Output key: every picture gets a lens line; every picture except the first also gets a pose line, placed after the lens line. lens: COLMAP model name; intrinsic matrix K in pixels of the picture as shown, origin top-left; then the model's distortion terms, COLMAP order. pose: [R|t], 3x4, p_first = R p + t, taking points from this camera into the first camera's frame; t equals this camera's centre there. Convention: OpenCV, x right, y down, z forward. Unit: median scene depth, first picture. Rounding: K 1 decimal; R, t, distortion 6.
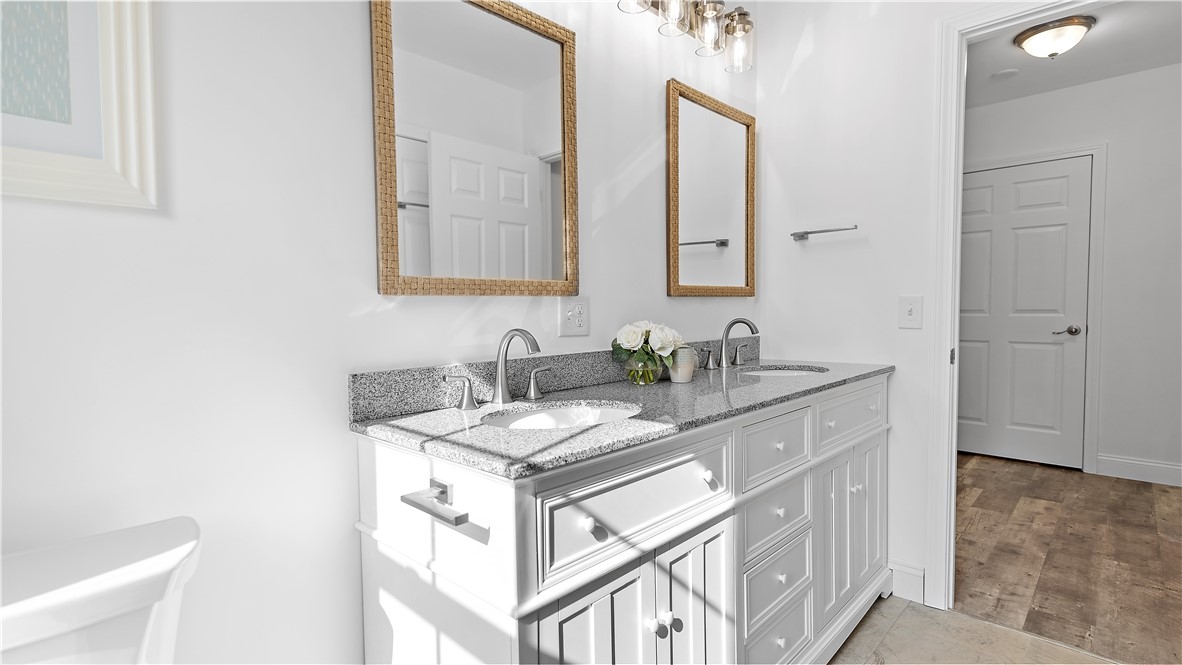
lens RADIAL K [[561.6, 0, 591.0], [0, 561.6, 332.5], [0, 0, 1]] dist [0.000395, 0.000065]
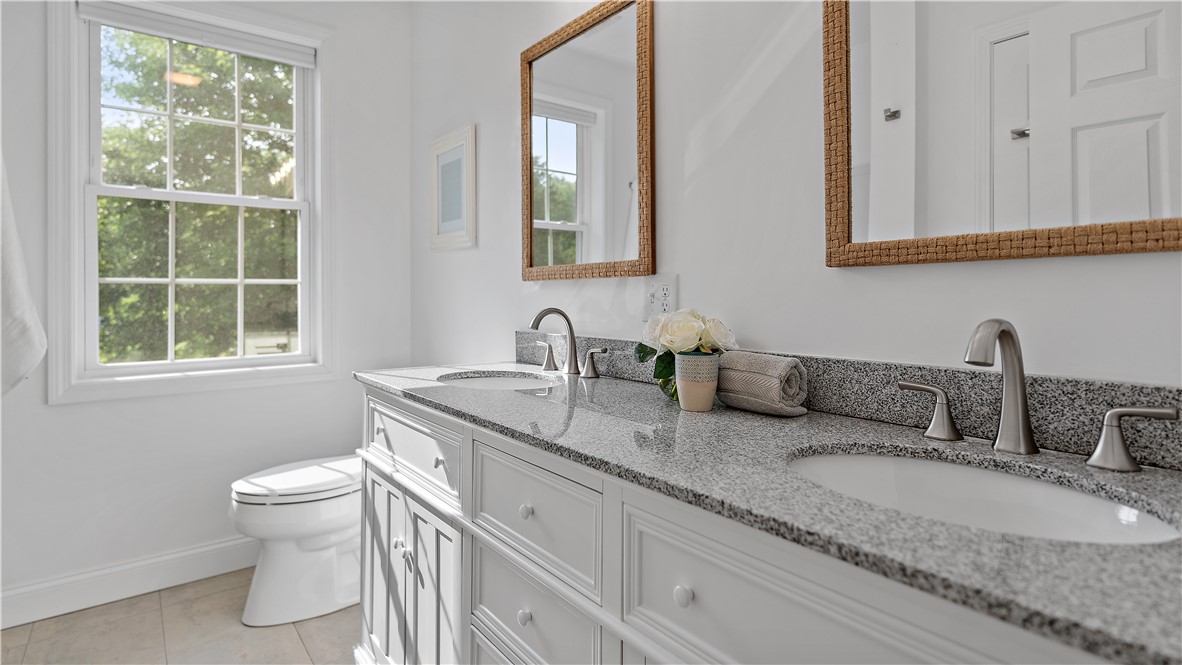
lens RADIAL K [[585.5, 0, 588.2], [0, 585.5, 289.0], [0, 0, 1]] dist [0.001107, 0.000307]
pose [[-0.142594, 0.009579, -0.989735, 1.083344], [-0.029801, 0.999458, 0.013967, -0.064901], [0.989332, 0.031487, -0.142232, 1.281977]]
